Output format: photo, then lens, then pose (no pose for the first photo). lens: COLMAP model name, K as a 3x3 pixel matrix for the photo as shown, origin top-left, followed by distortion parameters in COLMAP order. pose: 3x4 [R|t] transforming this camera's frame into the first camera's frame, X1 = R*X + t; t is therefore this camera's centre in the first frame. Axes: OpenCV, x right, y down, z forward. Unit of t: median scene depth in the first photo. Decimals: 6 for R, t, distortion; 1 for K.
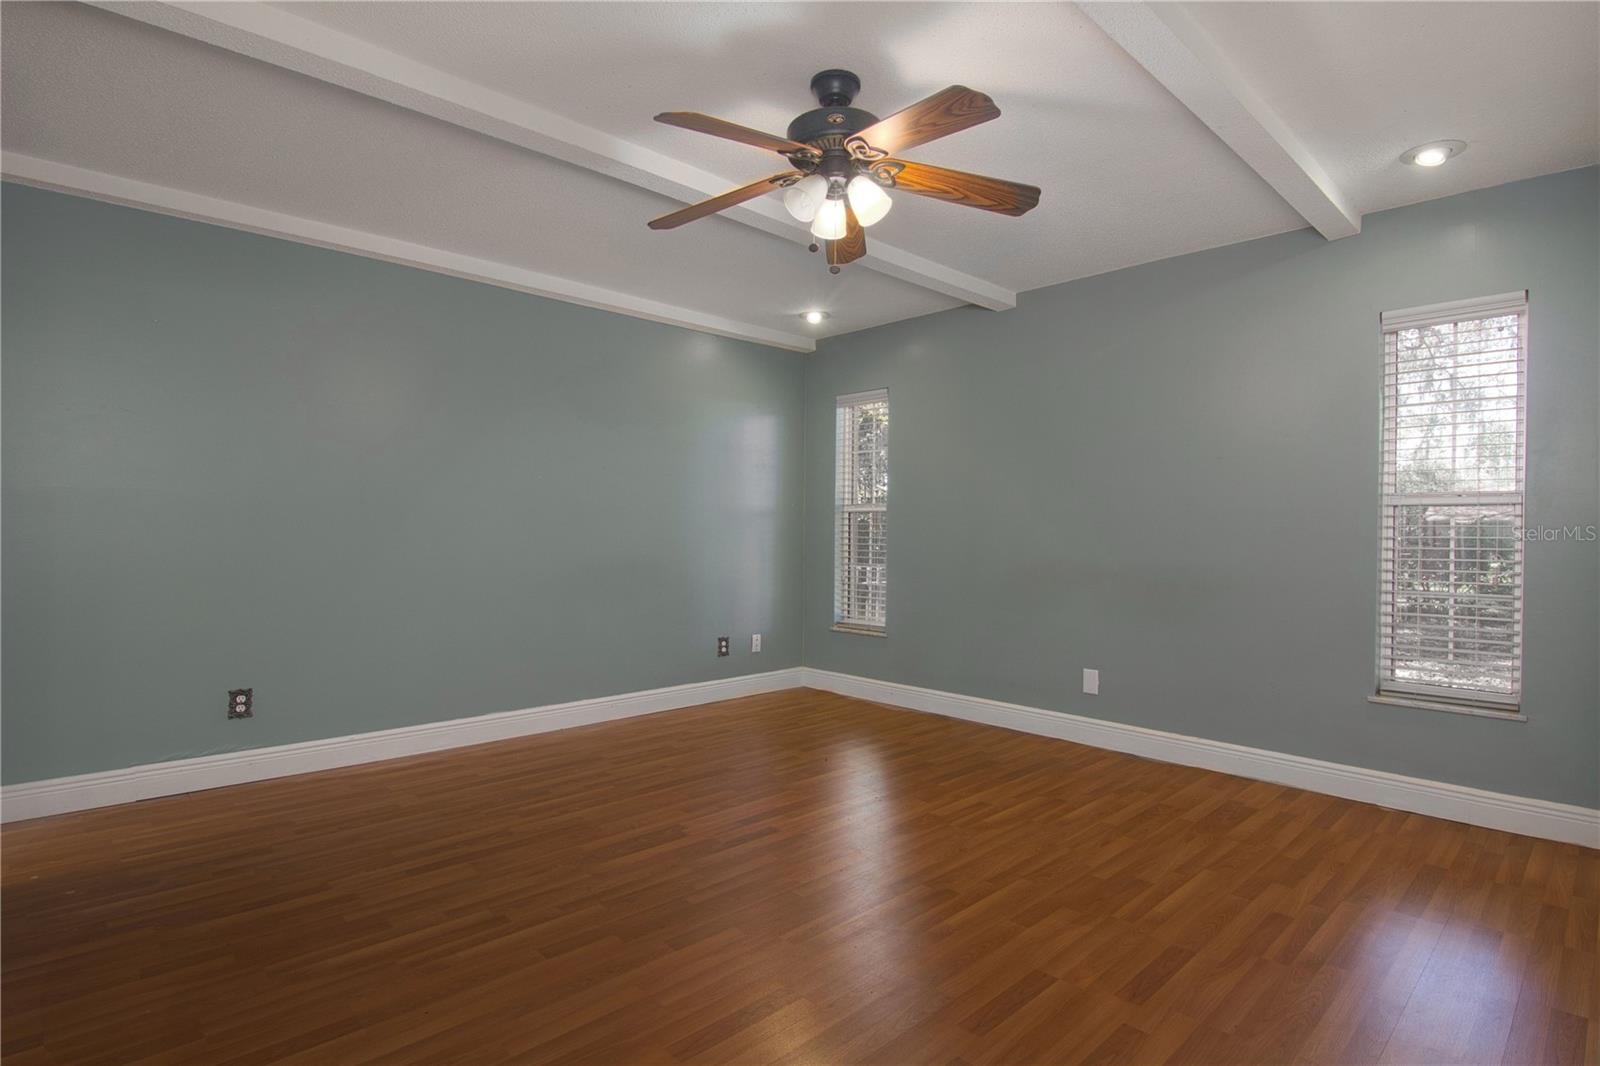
lens RADIAL K [[814.6, 0, 813.8], [0, 814.6, 534.0], [0, 0, 1]] dist [0.004082, -0.000353]
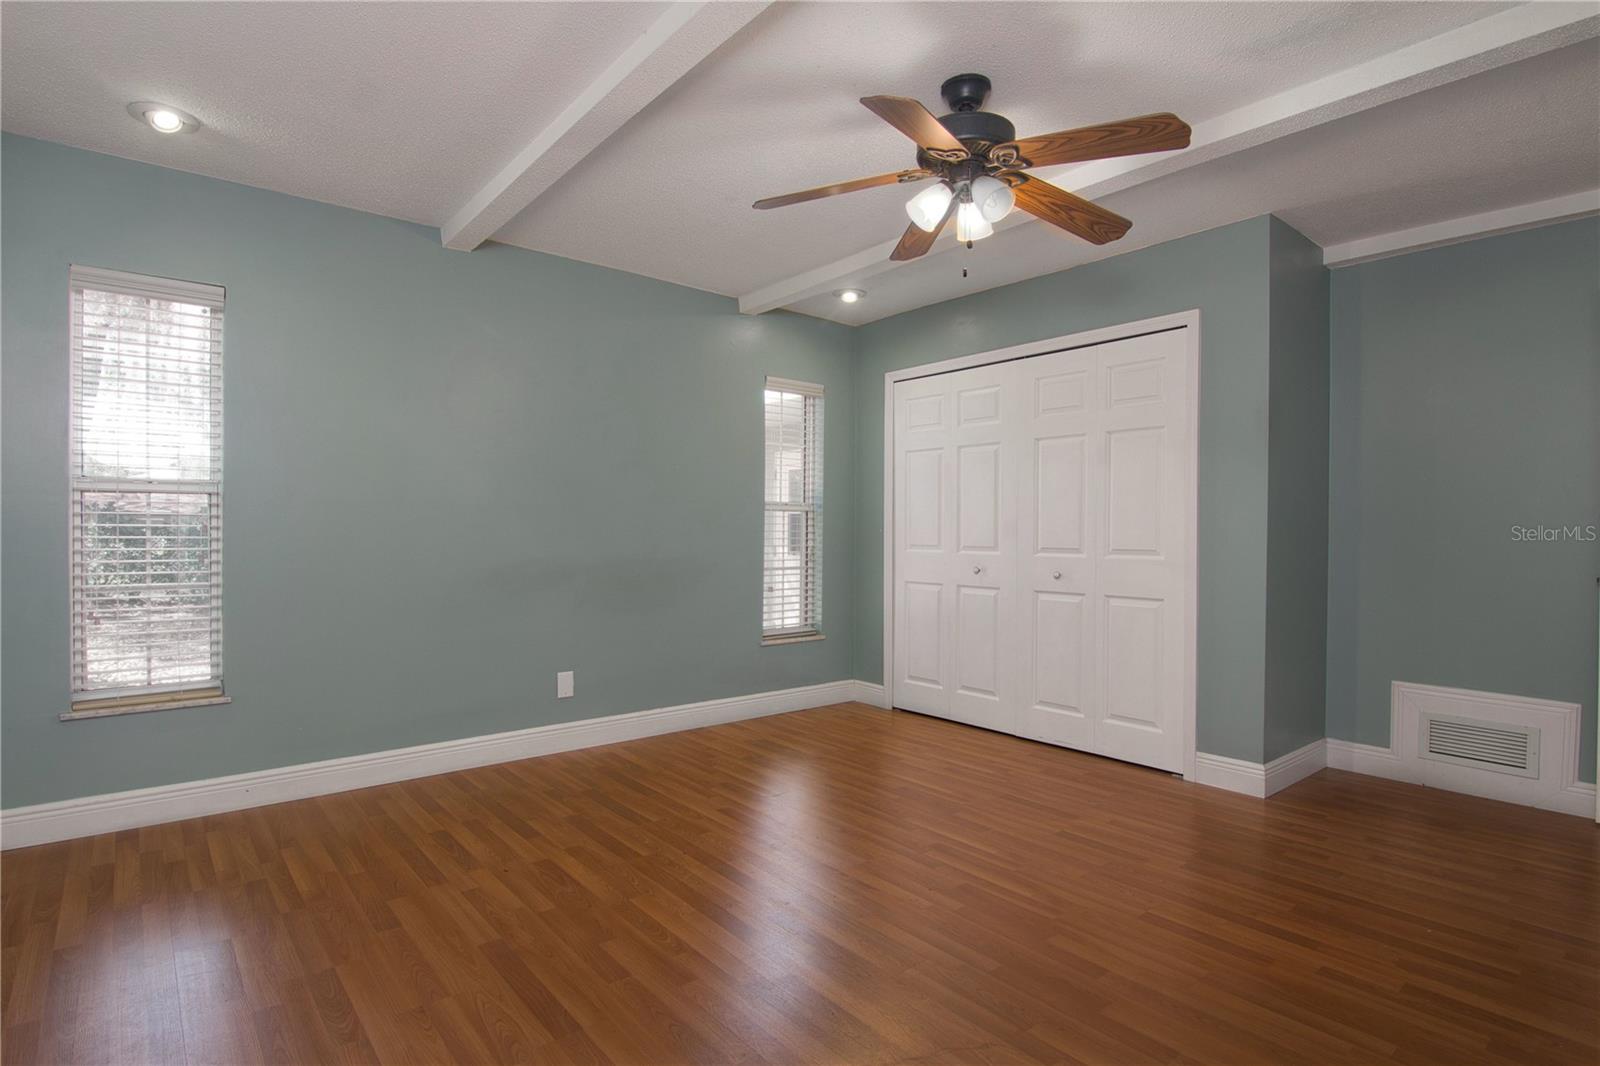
lens RADIAL K [[814.6, 0, 813.9], [0, 814.6, 530.7], [0, 0, 1]] dist [0.004082, -0.000353]
pose [[0.071888, -0.011921, 0.997341, -0.582779], [-0.000960, 0.999927, 0.012021, -0.009340], [-0.997412, -0.001822, 0.071872, 0.645566]]
